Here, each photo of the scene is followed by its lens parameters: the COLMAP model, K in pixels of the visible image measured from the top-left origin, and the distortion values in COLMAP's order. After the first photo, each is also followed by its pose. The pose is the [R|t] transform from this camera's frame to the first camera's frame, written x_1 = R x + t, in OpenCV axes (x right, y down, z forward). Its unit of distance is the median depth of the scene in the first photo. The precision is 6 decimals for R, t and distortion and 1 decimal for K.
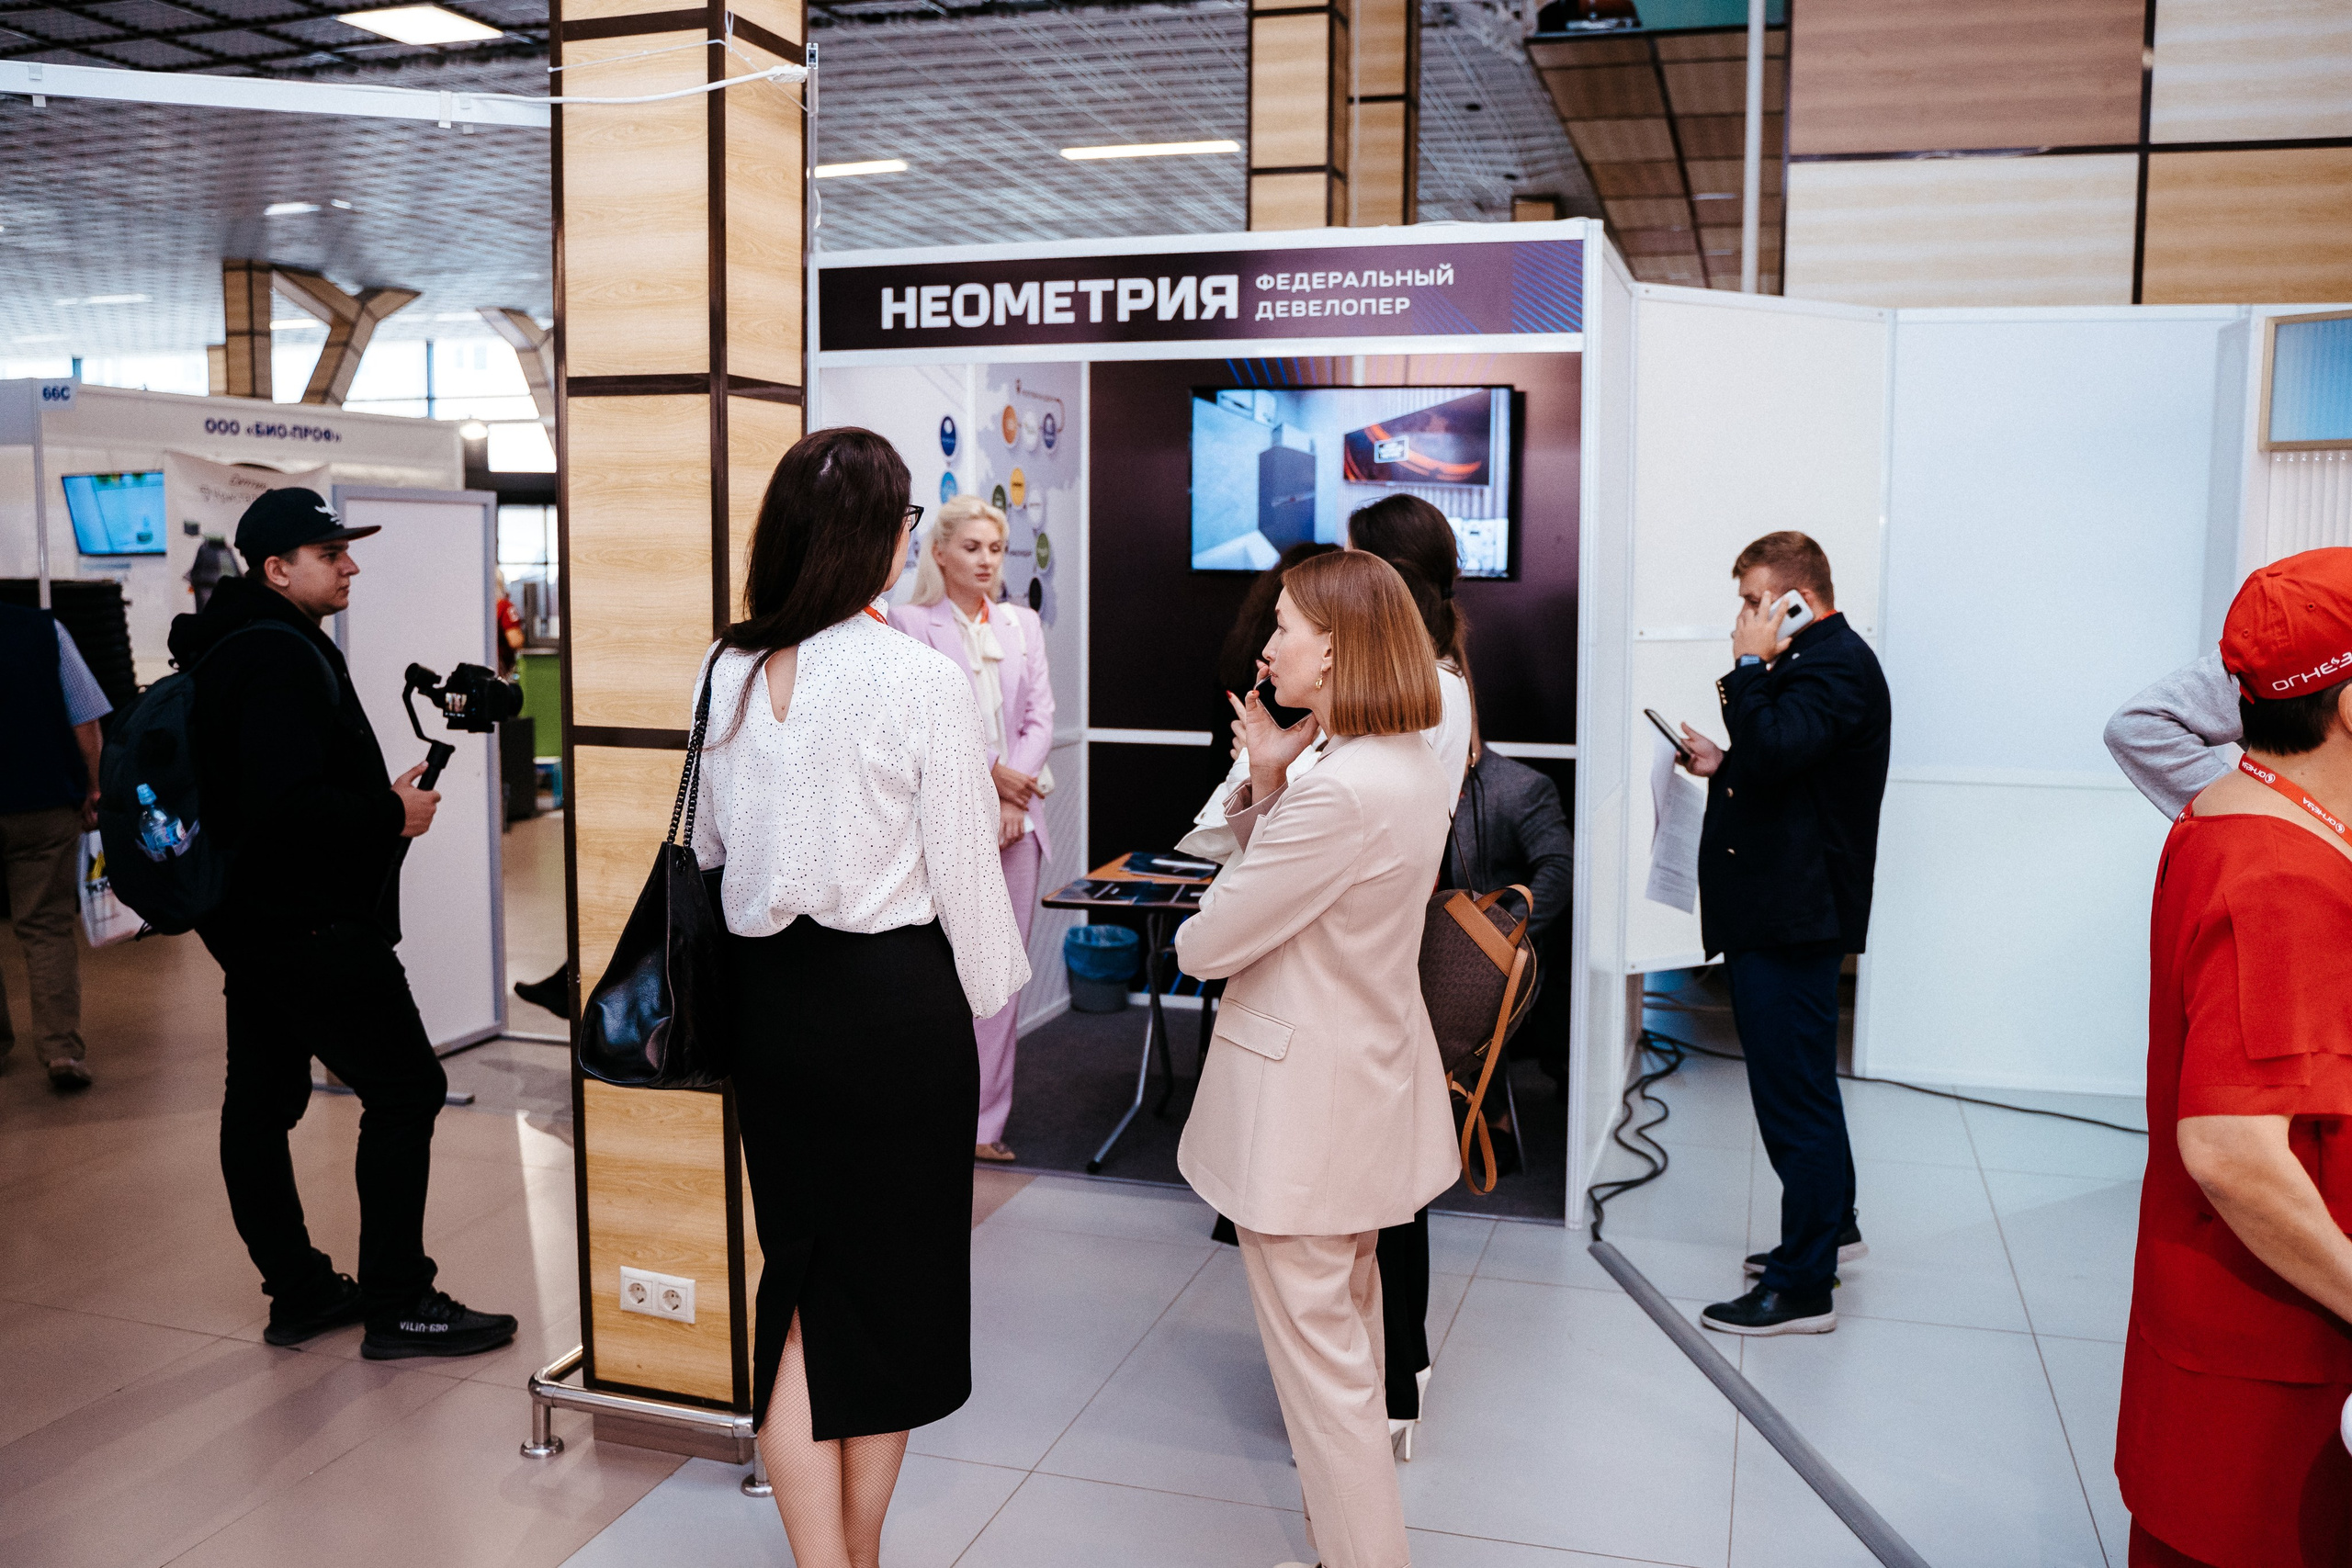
lens RADIAL K [[2004.8, 0, 1173.9], [0, 2004.8, 771.9], [0, 0, 1]] dist [-0.117118, 0.099084]
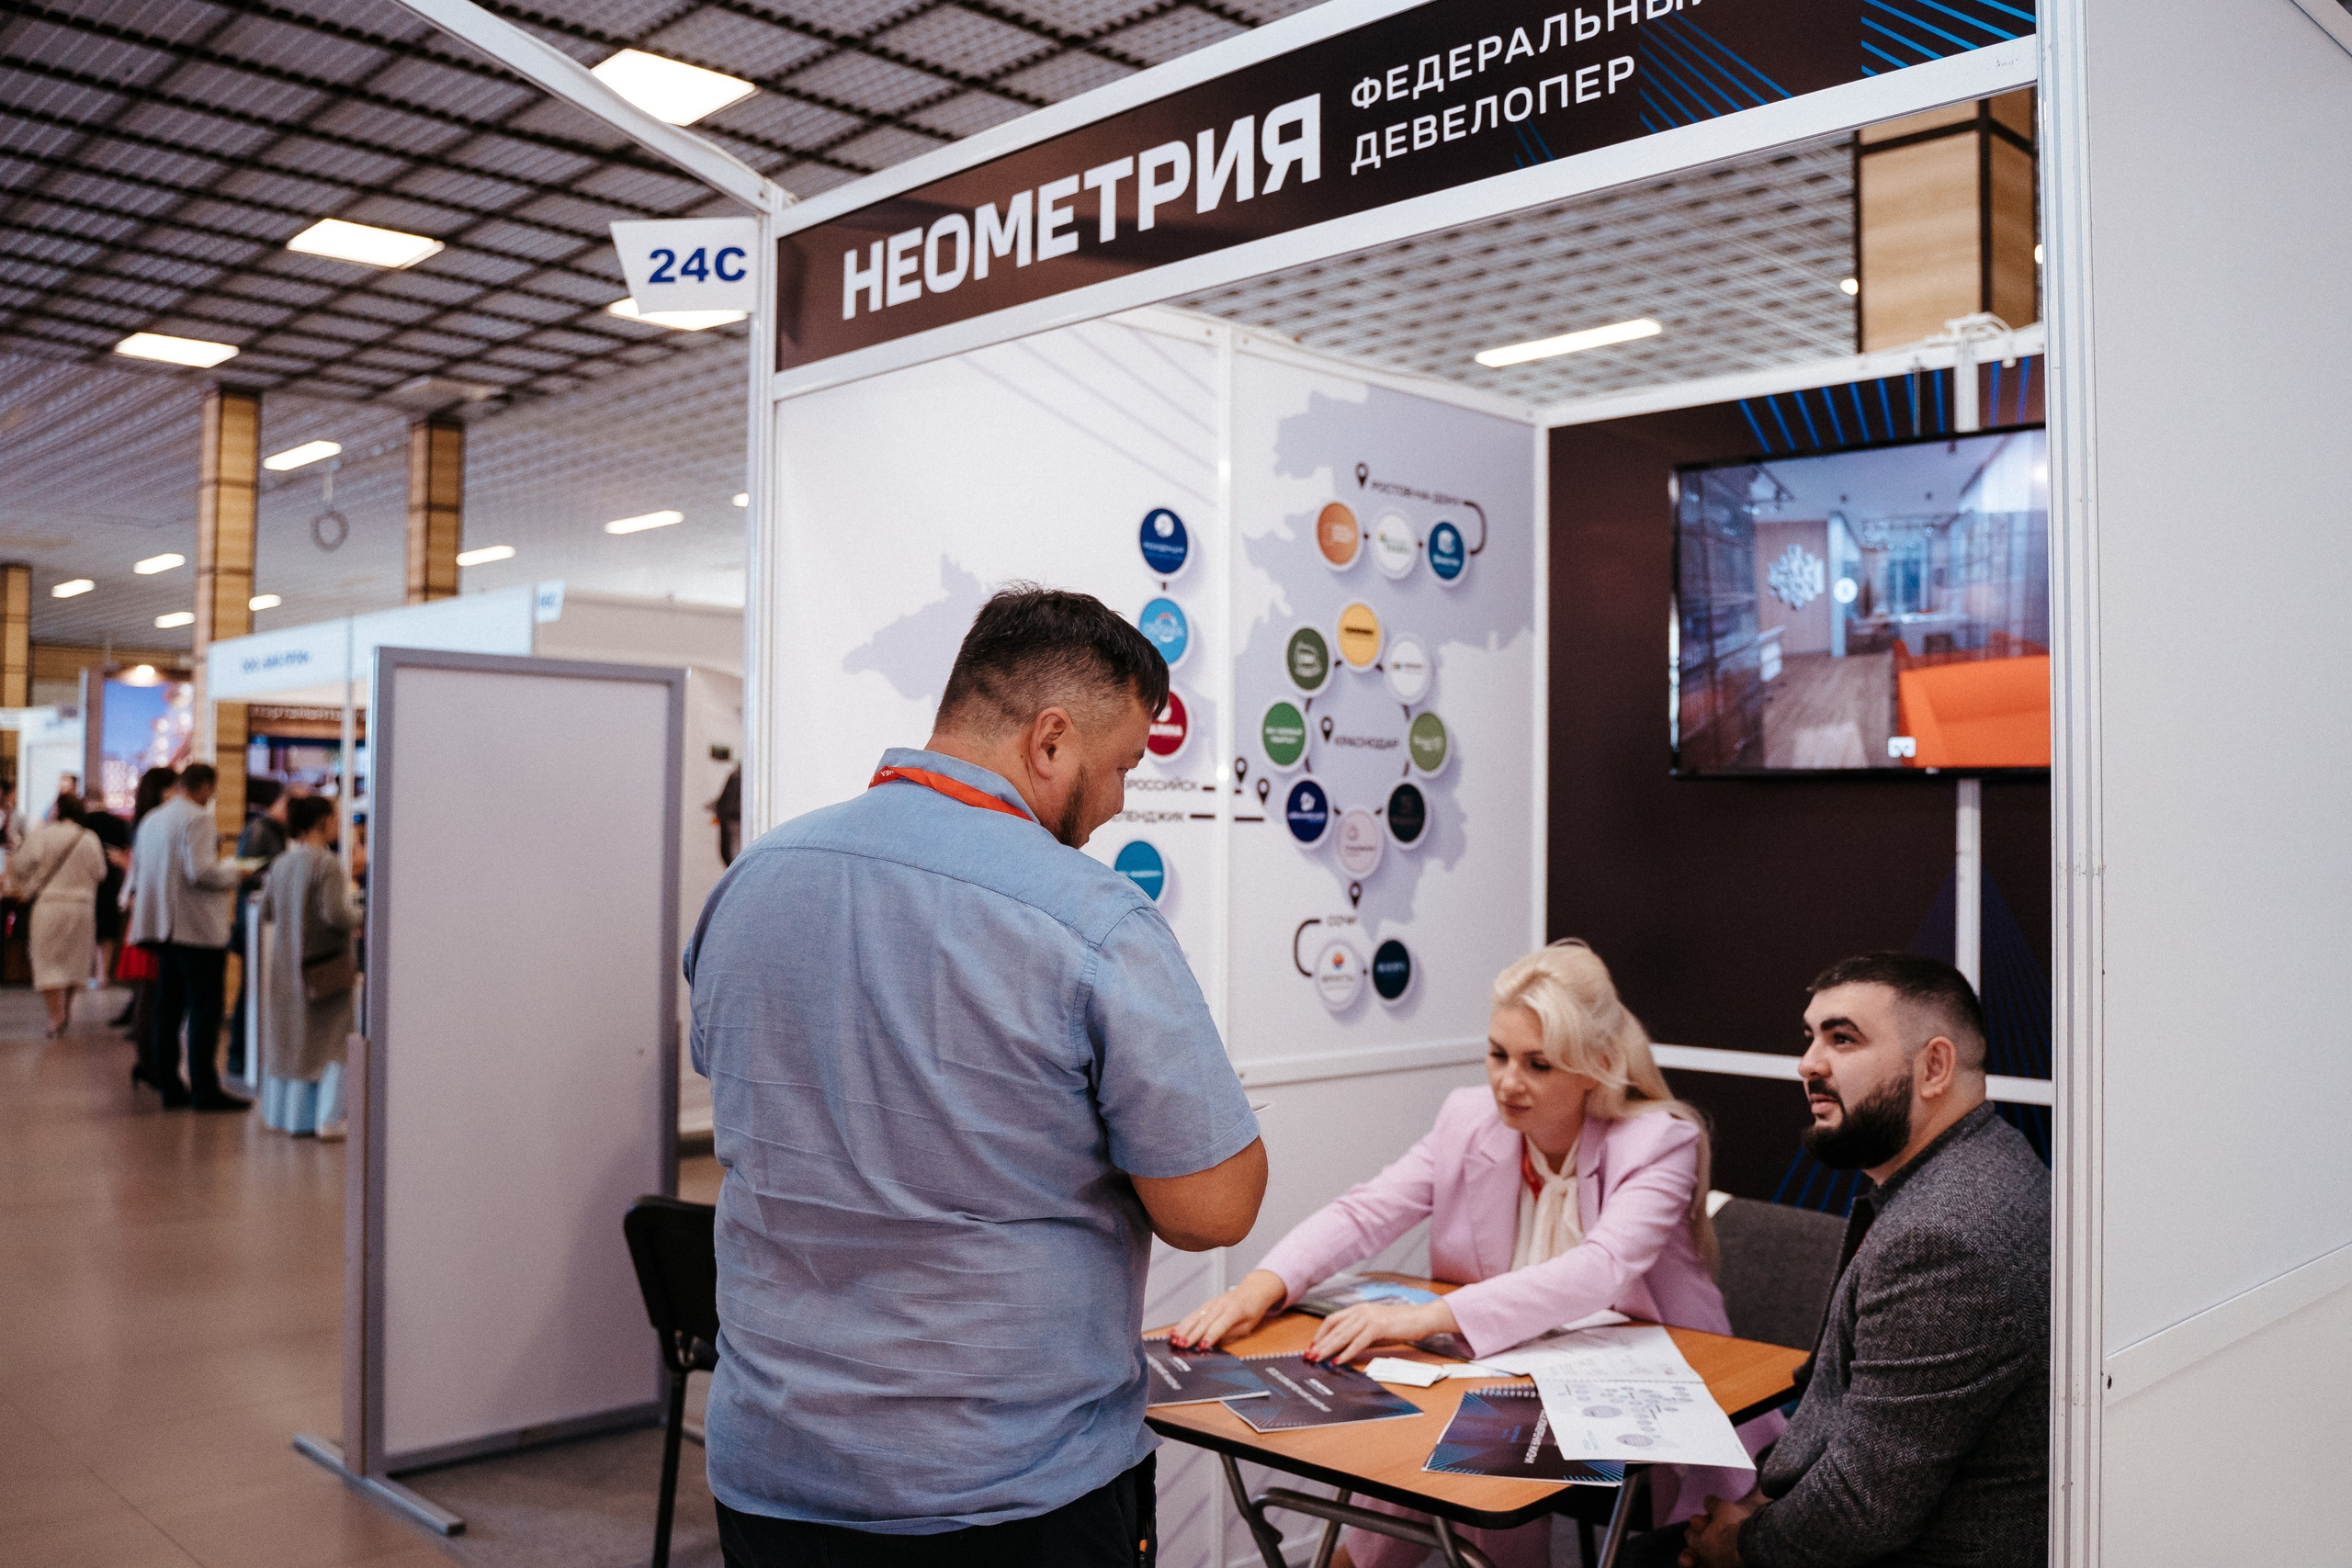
lens RADIAL K [[2004.8, 0, 1173.9], [0, 2004.8, 771.9], [0, 0, 1]] dist [-0.117118, 0.099084]
pose [[0.875072, -0.010549, -0.483878, 0.223804], [-0.056875, 0.990594, -0.124450, -0.027123], [0.480640, 0.136423, 0.866241, 0.583618]]
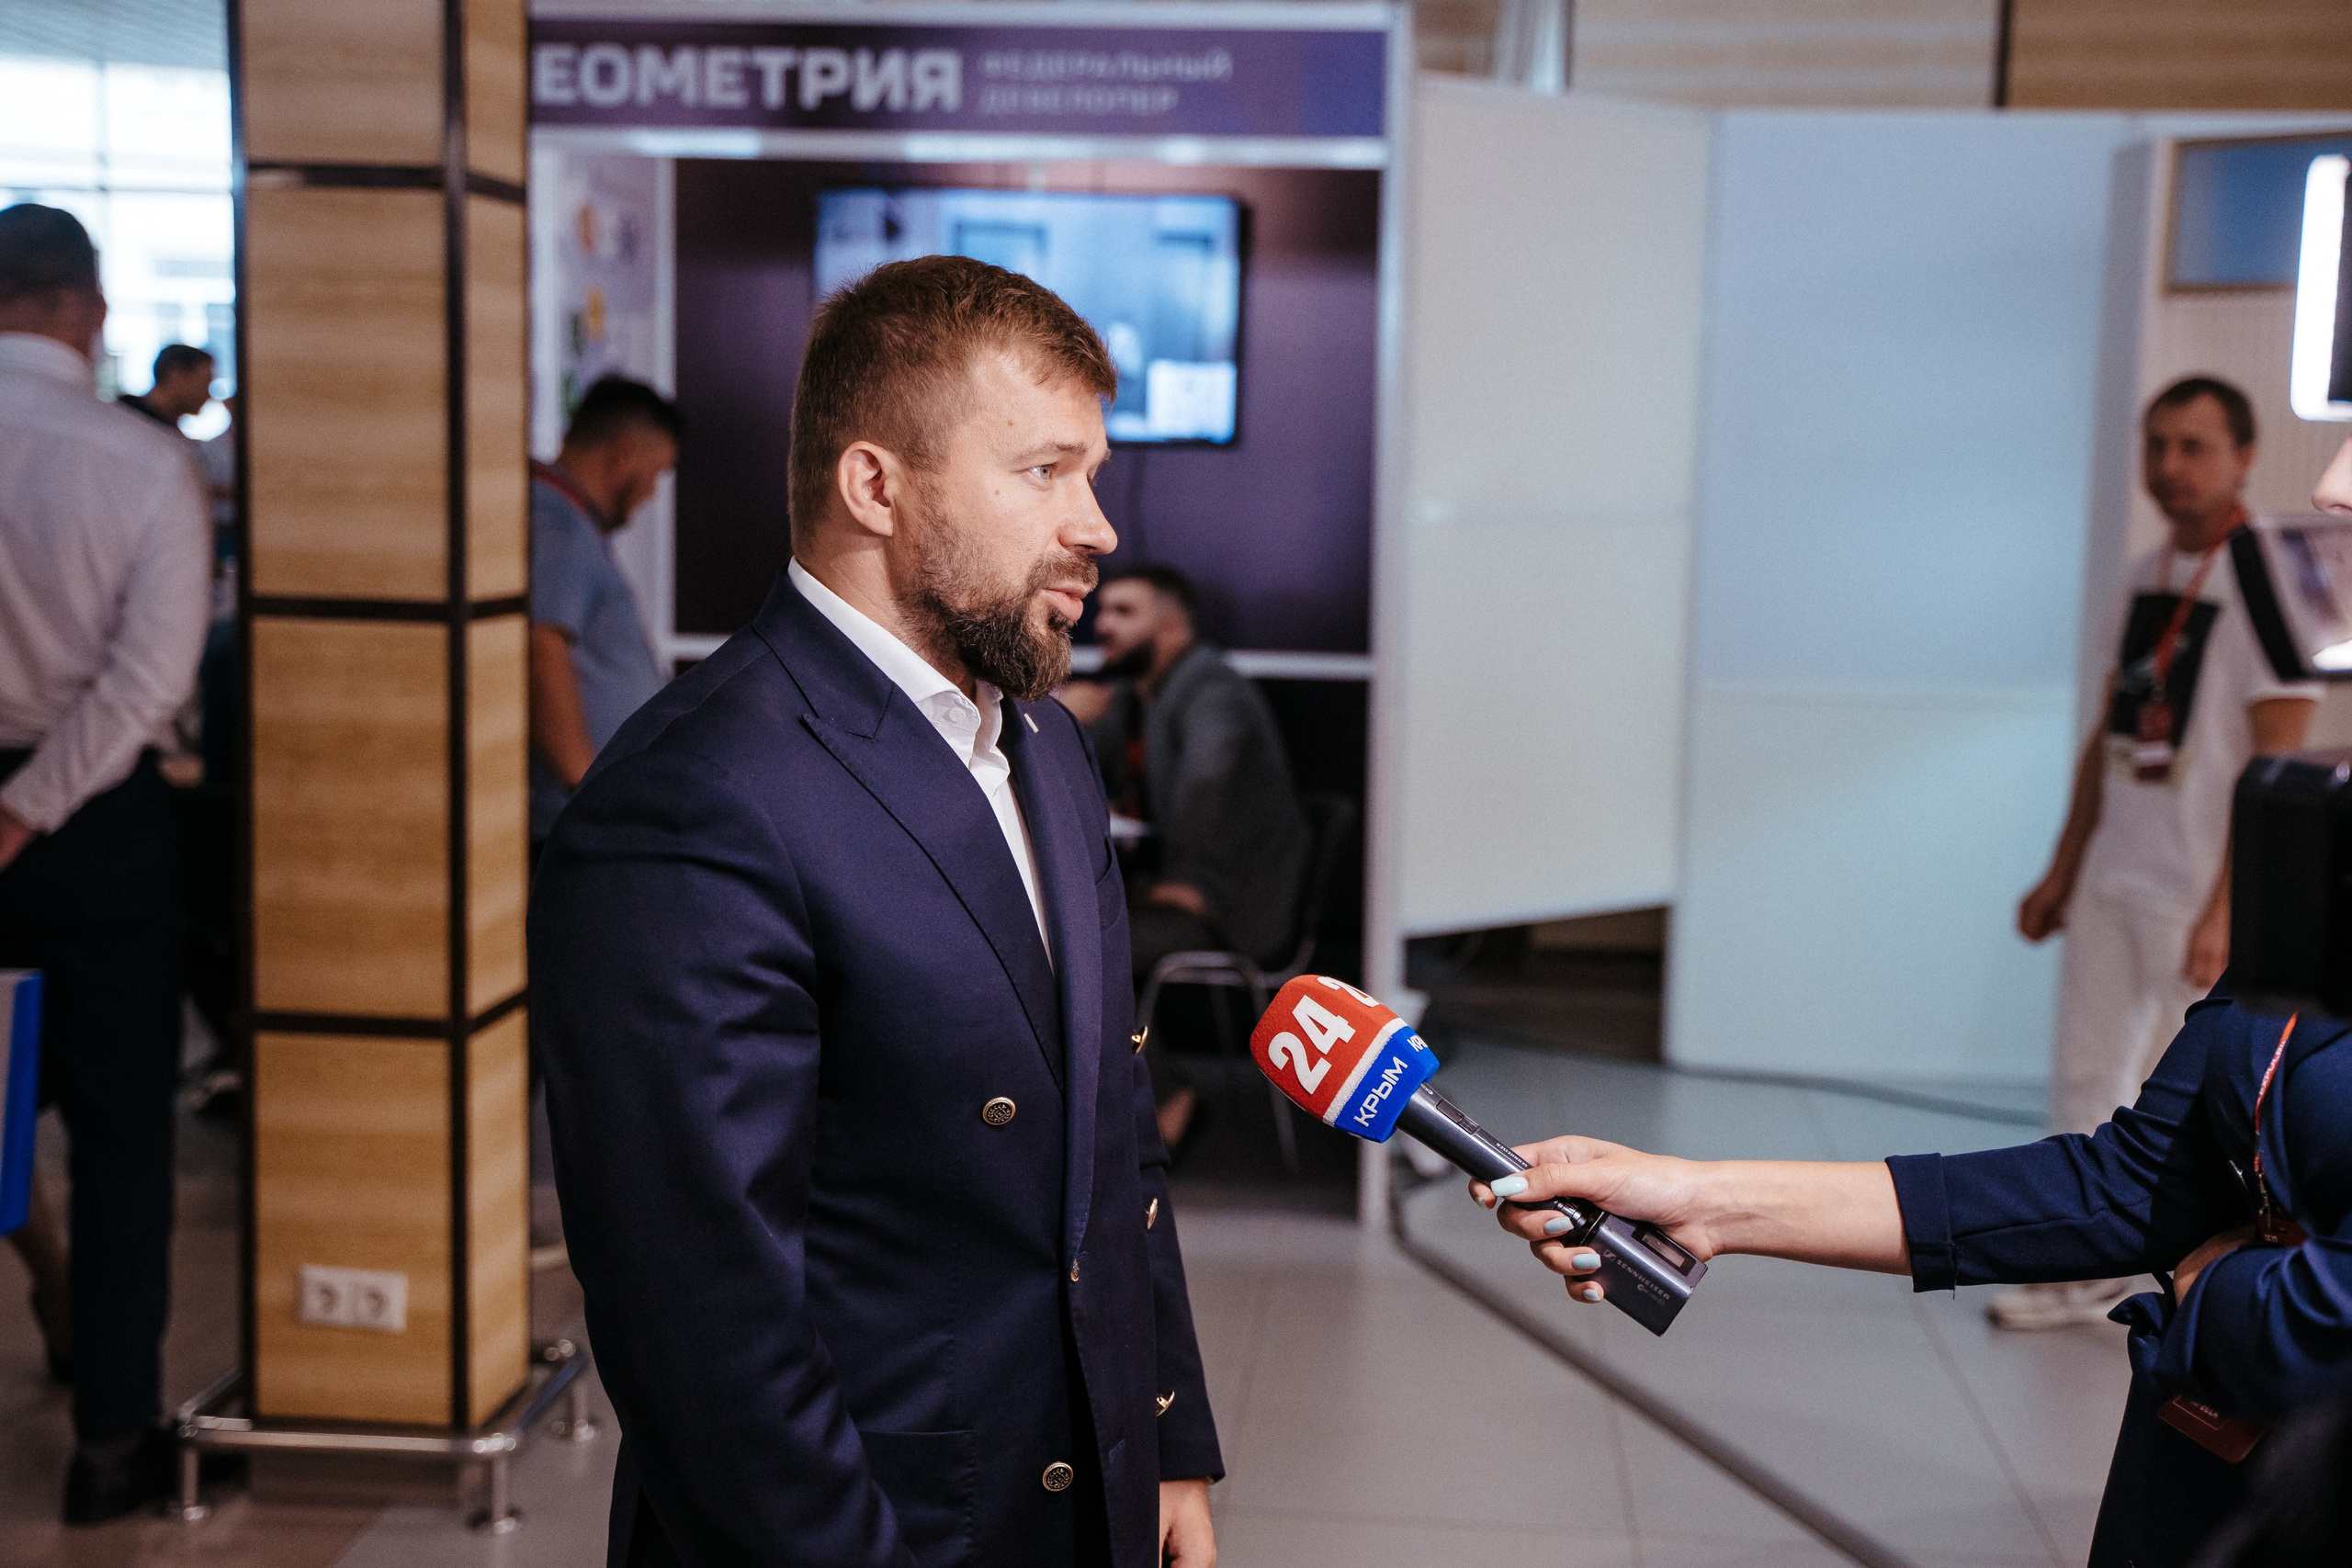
lens RADIAL K [[3014.0, 0, 1176.0], [0, 3014.0, 784.0], [0, 0, 1]] dist [0.007879, 0.450654]
pose [[0.977764, -0.009251, 0.209506, -0.136967], [0.007000, 0.999910, 0.011486, 0.030208], [-0.209594, -0.009764, 0.977740, -0.205974]]
